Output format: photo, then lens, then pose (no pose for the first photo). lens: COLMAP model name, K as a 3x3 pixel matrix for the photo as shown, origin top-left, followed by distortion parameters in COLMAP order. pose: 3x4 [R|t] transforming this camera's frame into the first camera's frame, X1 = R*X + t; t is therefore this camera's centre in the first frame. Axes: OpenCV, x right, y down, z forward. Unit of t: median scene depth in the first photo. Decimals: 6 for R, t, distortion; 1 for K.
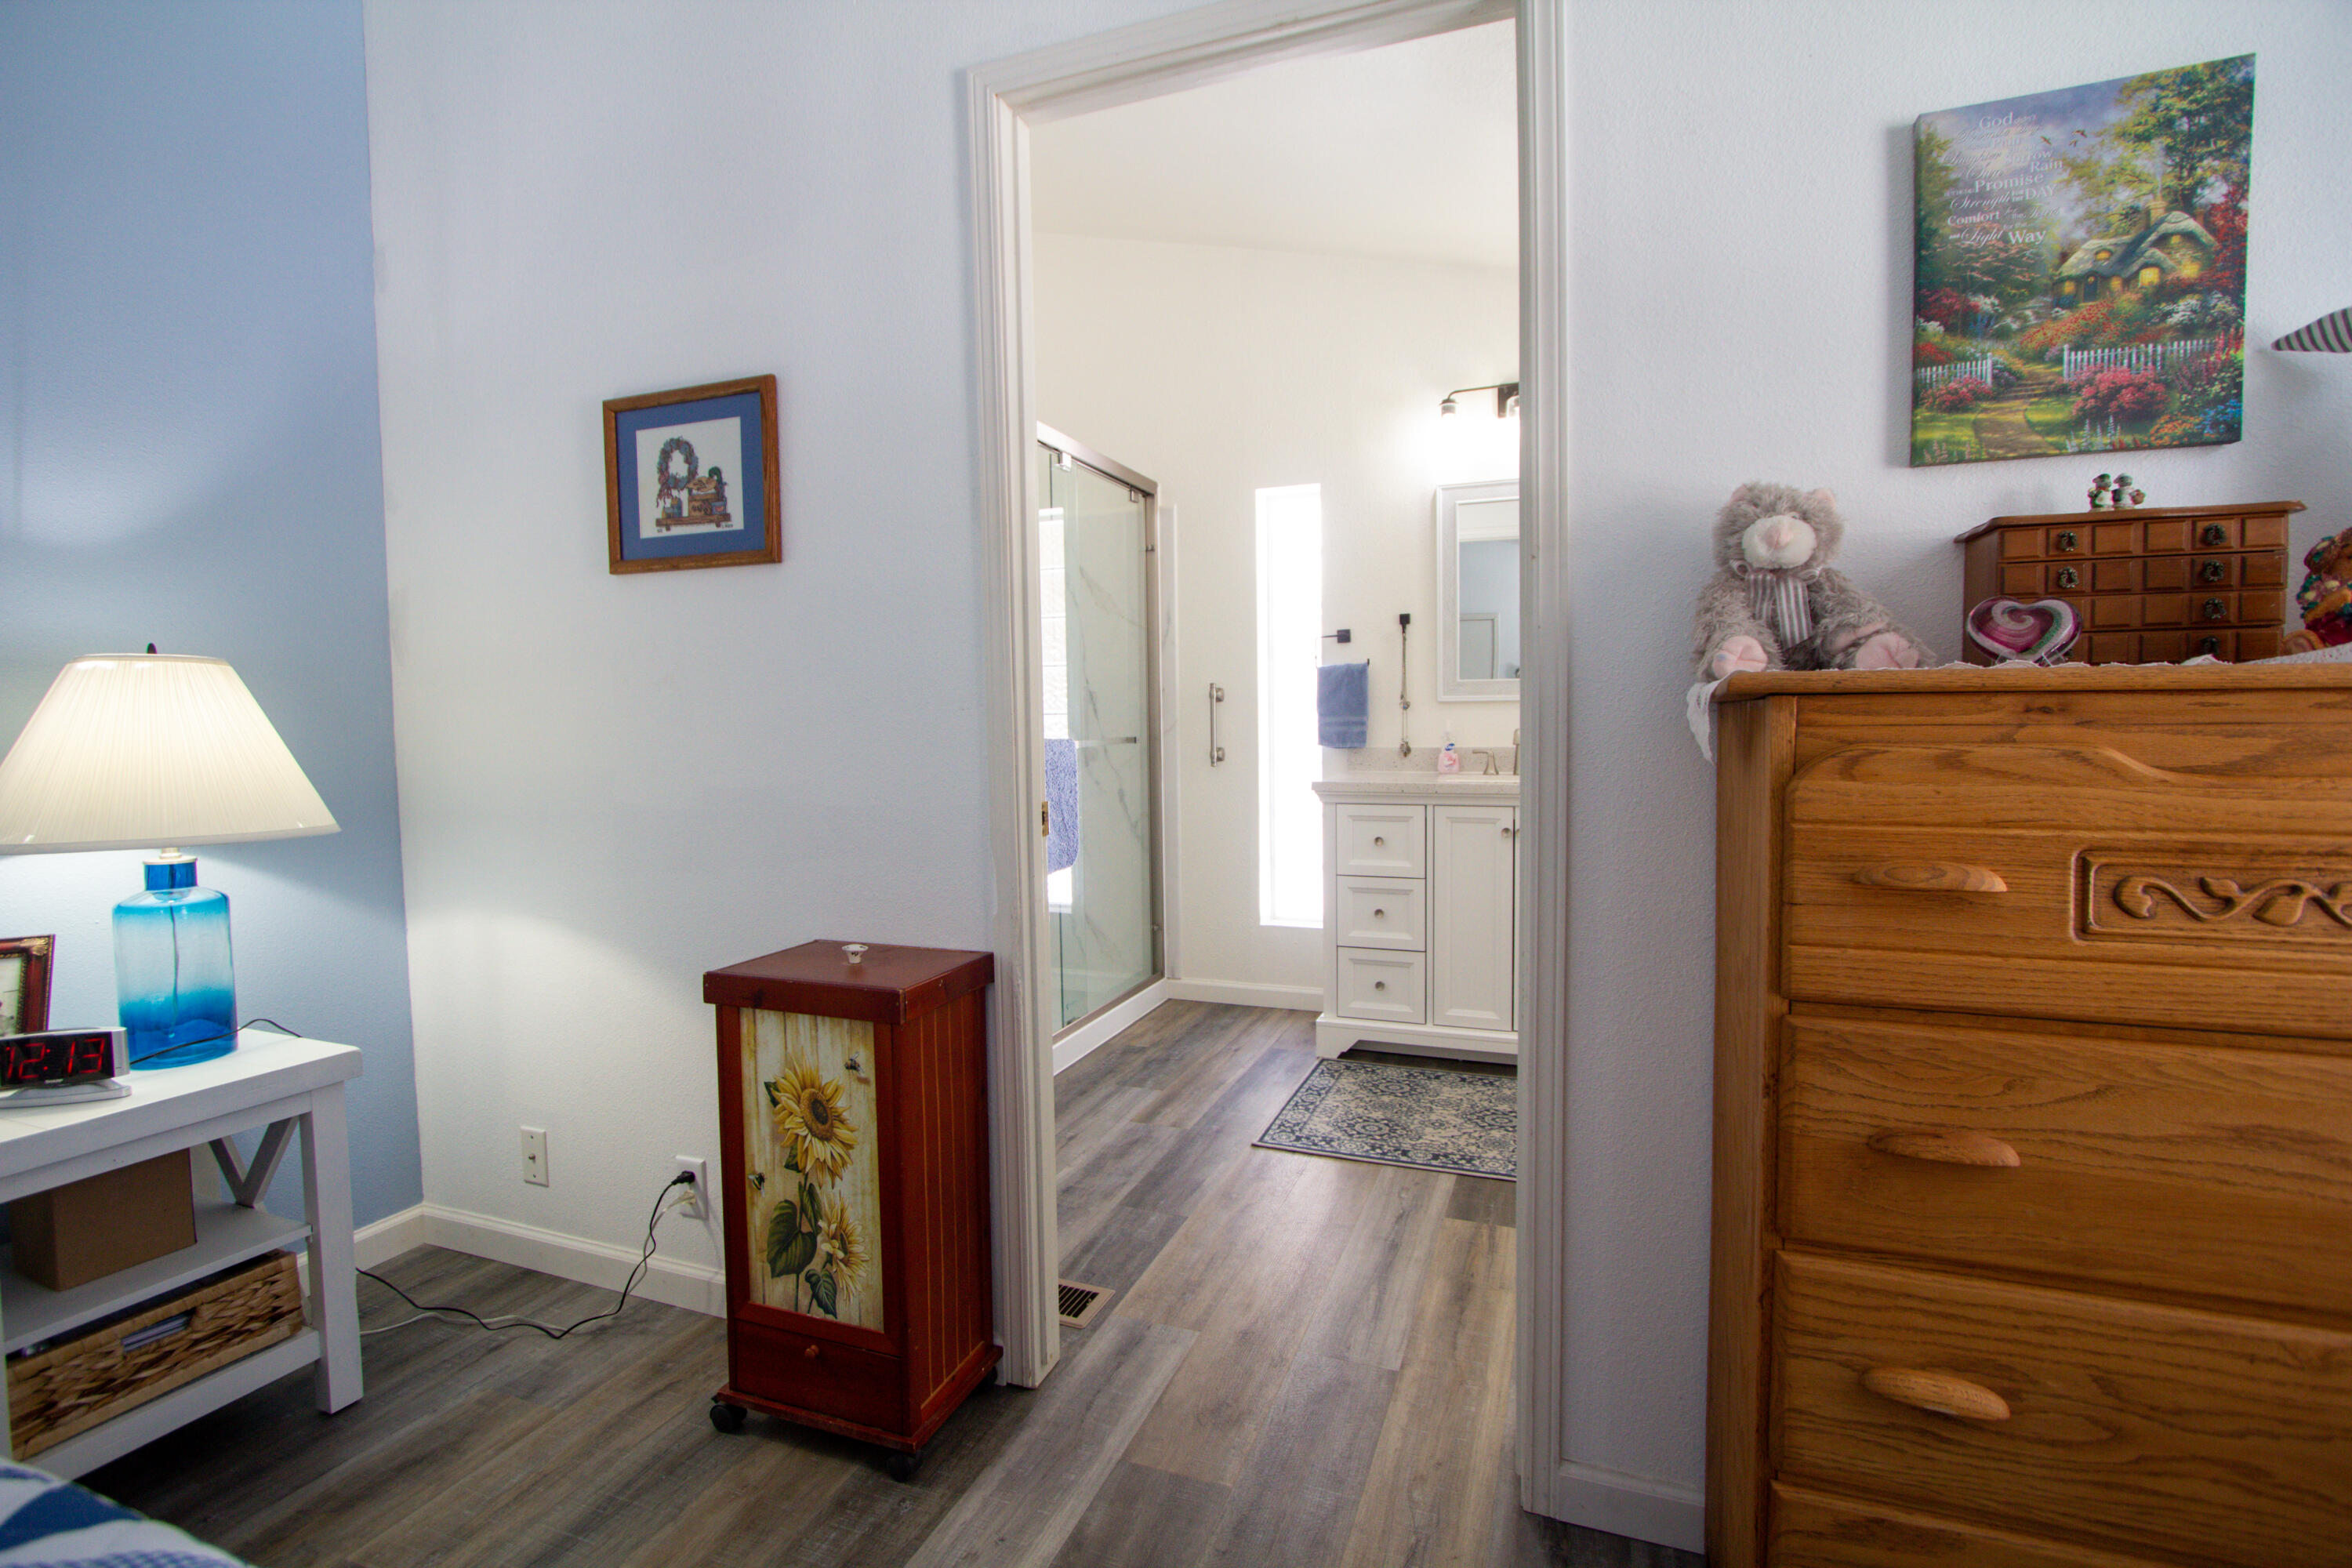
lens RADIAL K [[1076.5, 0, 1180.0], [0, 1076.5, 786.9], [0, 0, 1]] dist [-0.019100, 0.003609]
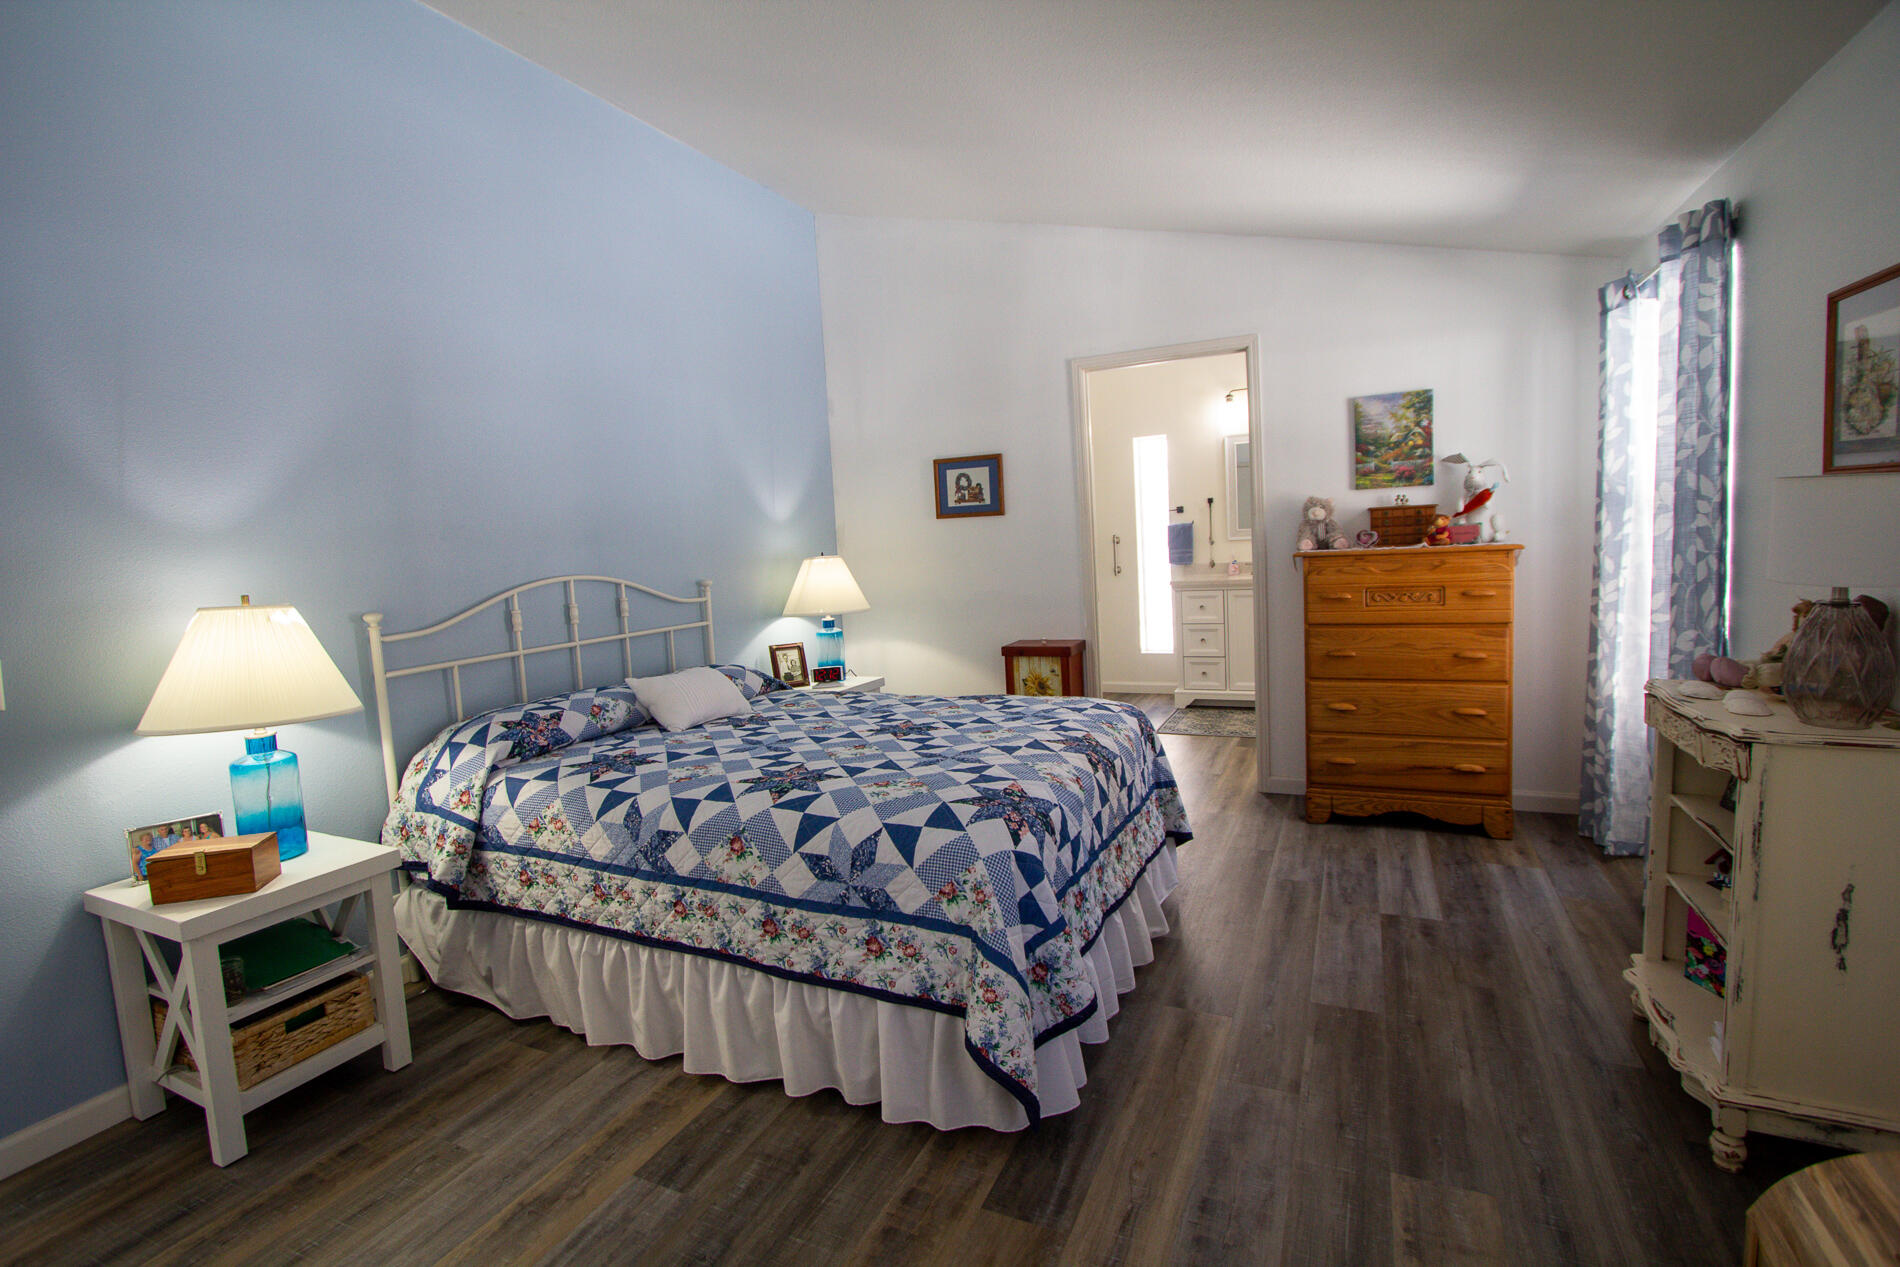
lens RADIAL K [[869.6, 0, 948.6], [0, 869.6, 629.2], [0, 0, 1]] dist [-0.019100, 0.003609]
pose [[0.996258, -0.035620, -0.078742, -0.521183], [0.038951, 0.998392, 0.041185, 0.005933], [0.077148, -0.044098, 0.996044, -2.186053]]
